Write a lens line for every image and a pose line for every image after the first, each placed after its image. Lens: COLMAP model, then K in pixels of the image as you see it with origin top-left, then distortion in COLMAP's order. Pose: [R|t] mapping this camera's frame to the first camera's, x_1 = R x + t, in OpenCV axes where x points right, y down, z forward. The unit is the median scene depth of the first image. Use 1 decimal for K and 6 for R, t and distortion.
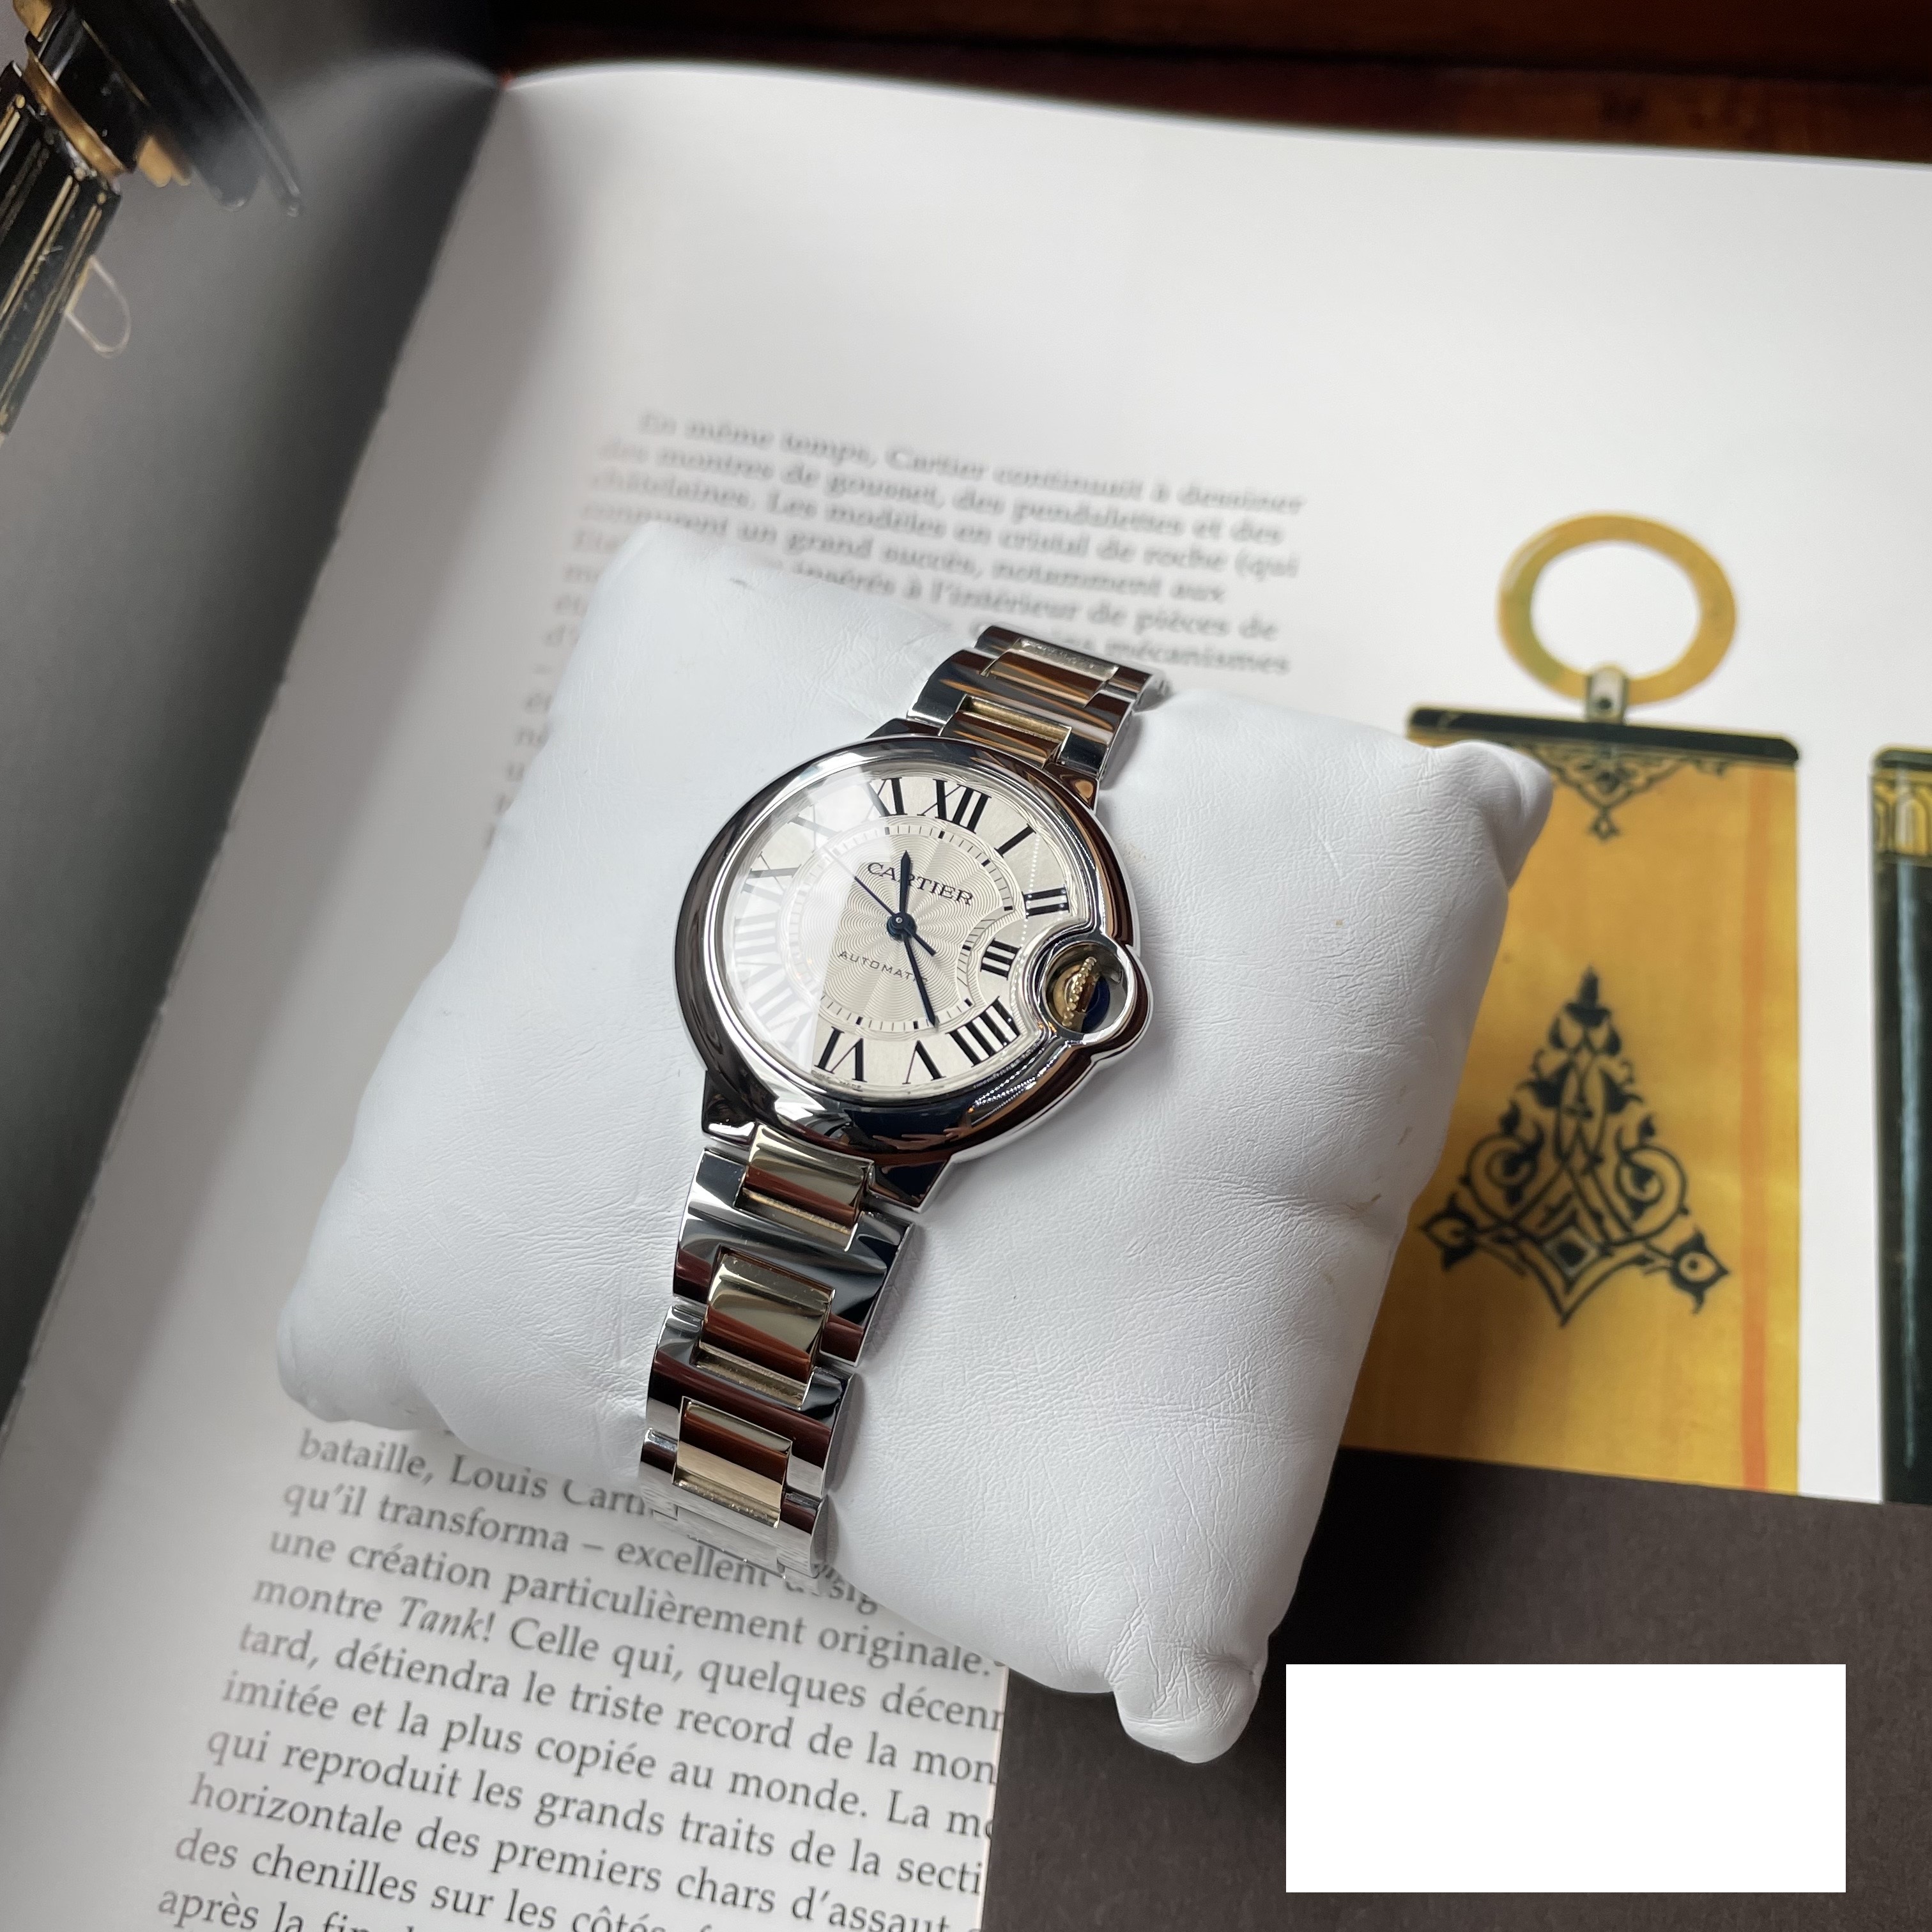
lens RADIAL K [[2129.8, 0, 1090.1], [0, 2129.8, 965.3], [0, 0, 1]] dist [-0.016576, -0.032797]
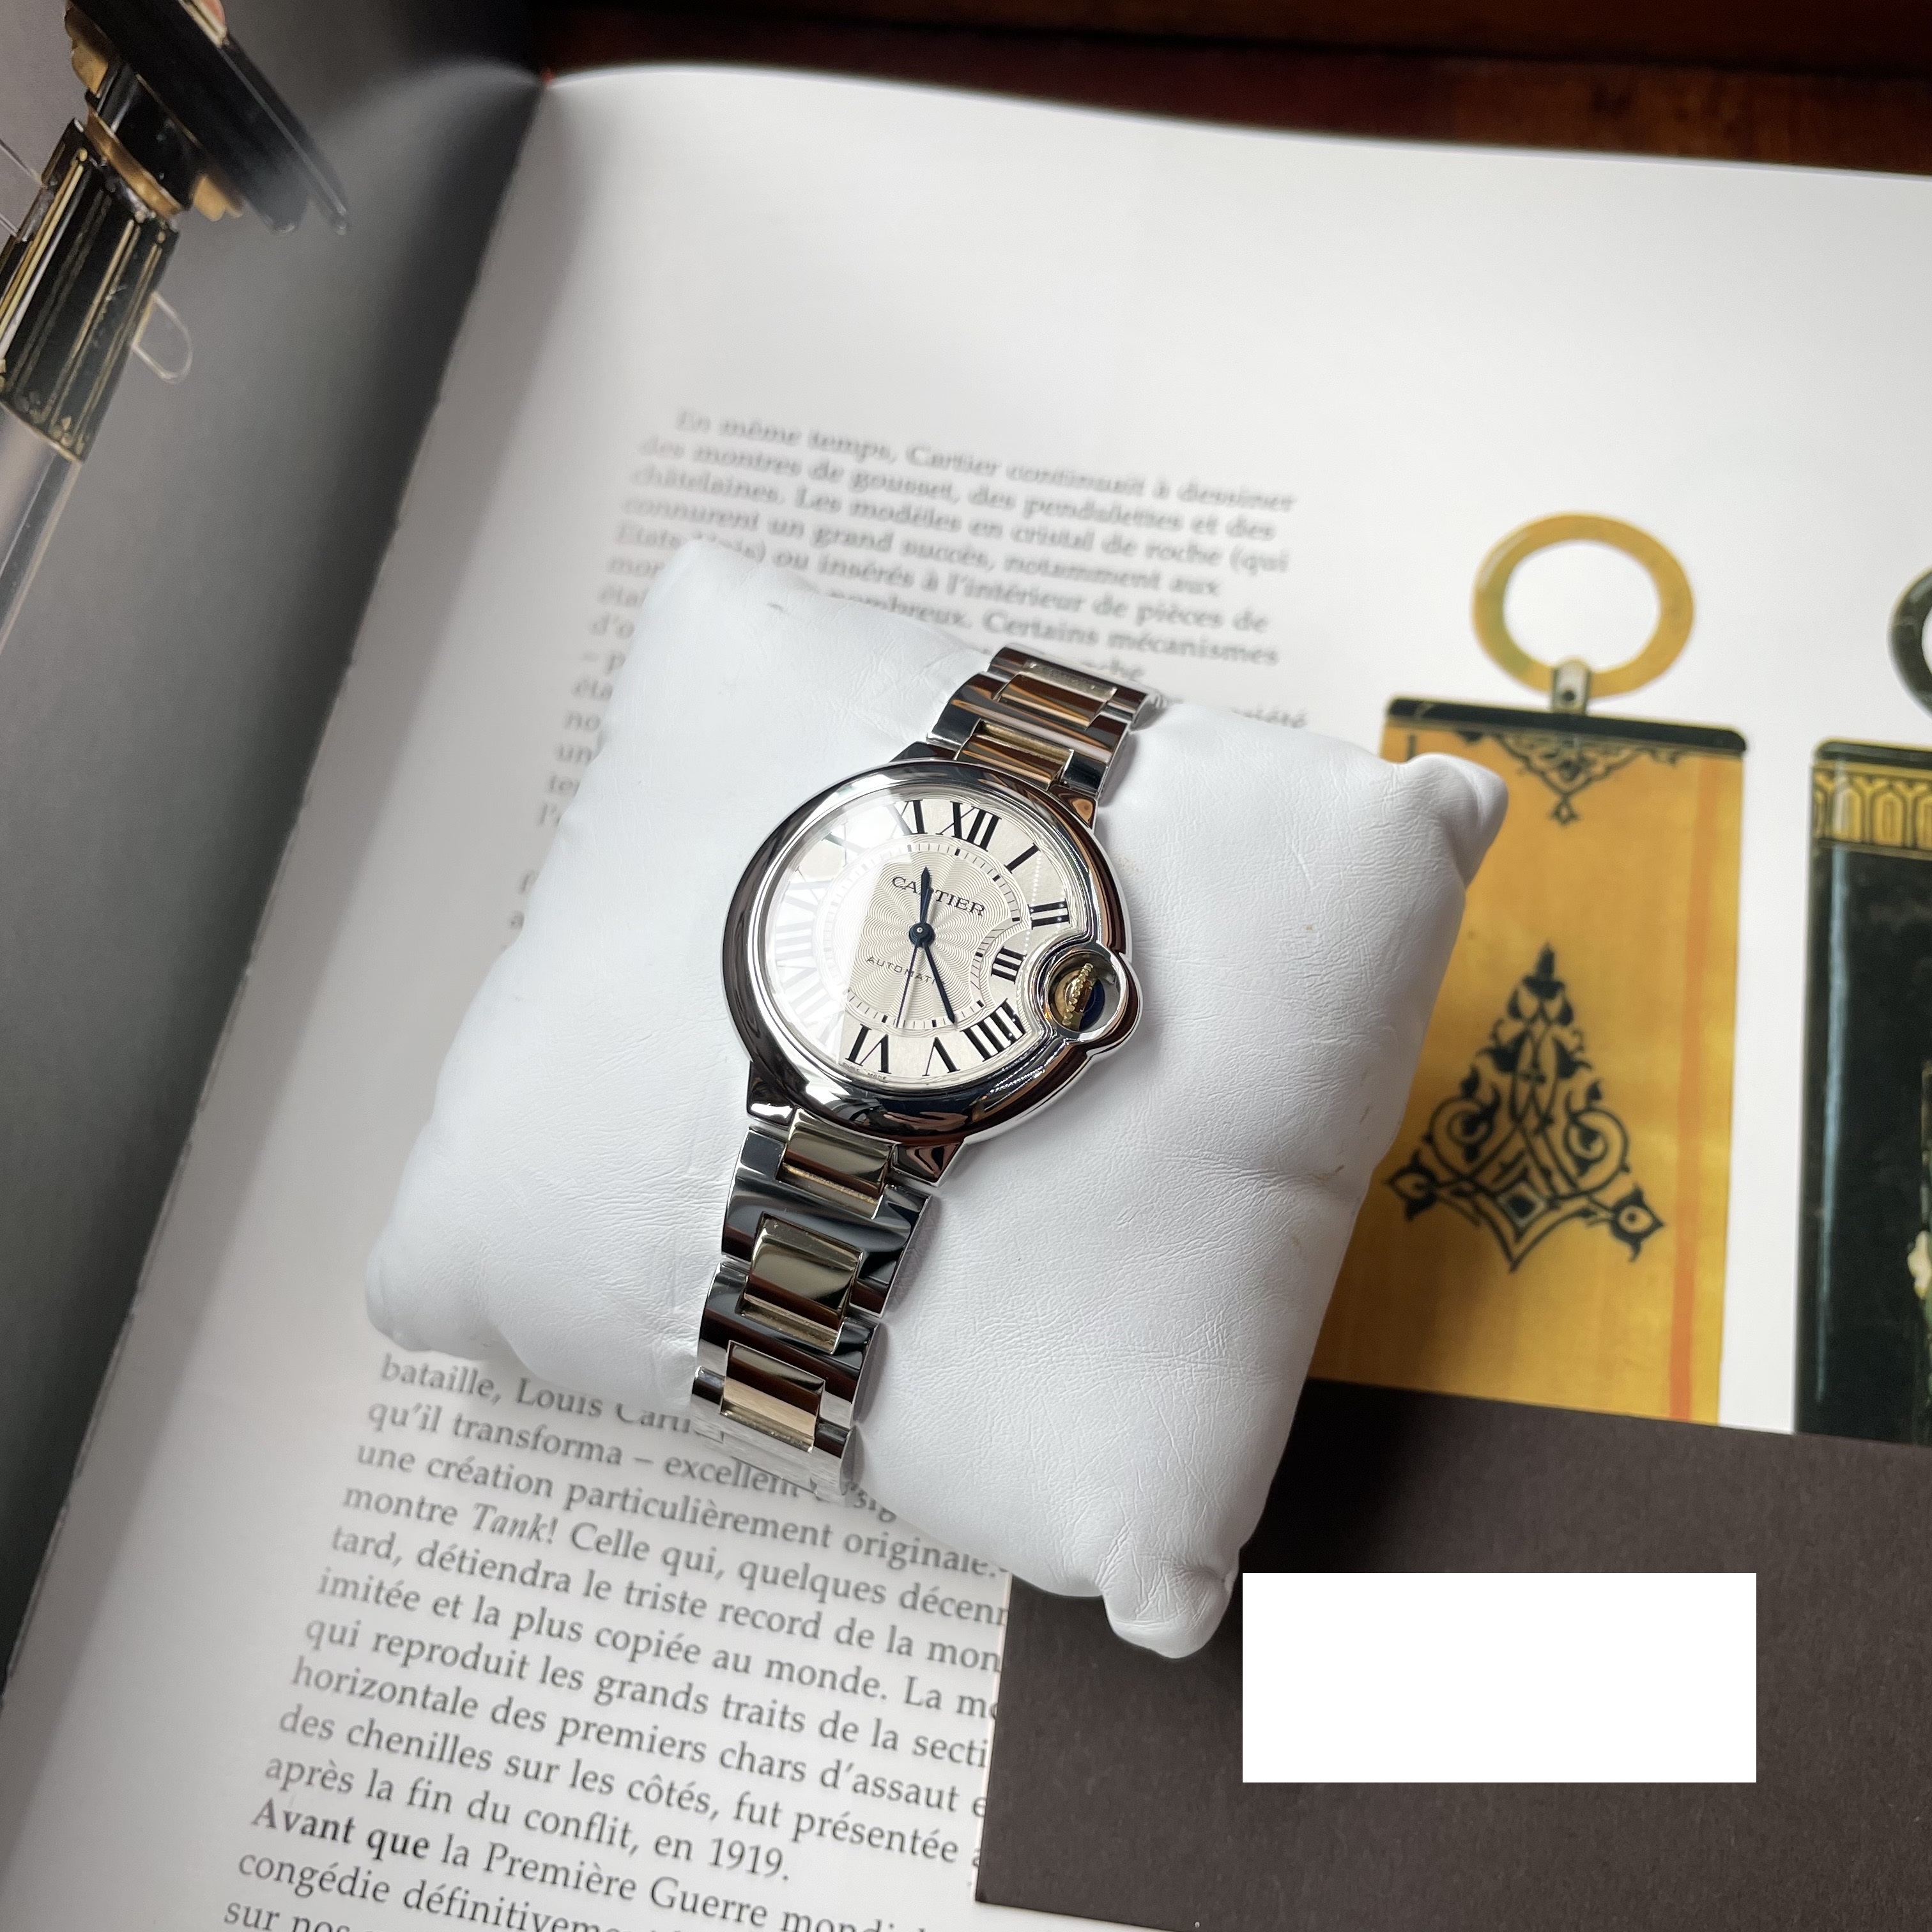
lens RADIAL K [[2129.8, 0, 1090.1], [0, 2129.8, 965.3], [0, 0, 1]] dist [-0.016576, -0.032797]
pose [[0.999951, 0.008892, -0.004436, 0.005289], [-0.008633, 0.998429, 0.055364, -0.054037], [0.004921, -0.055323, 0.998456, -0.111507]]
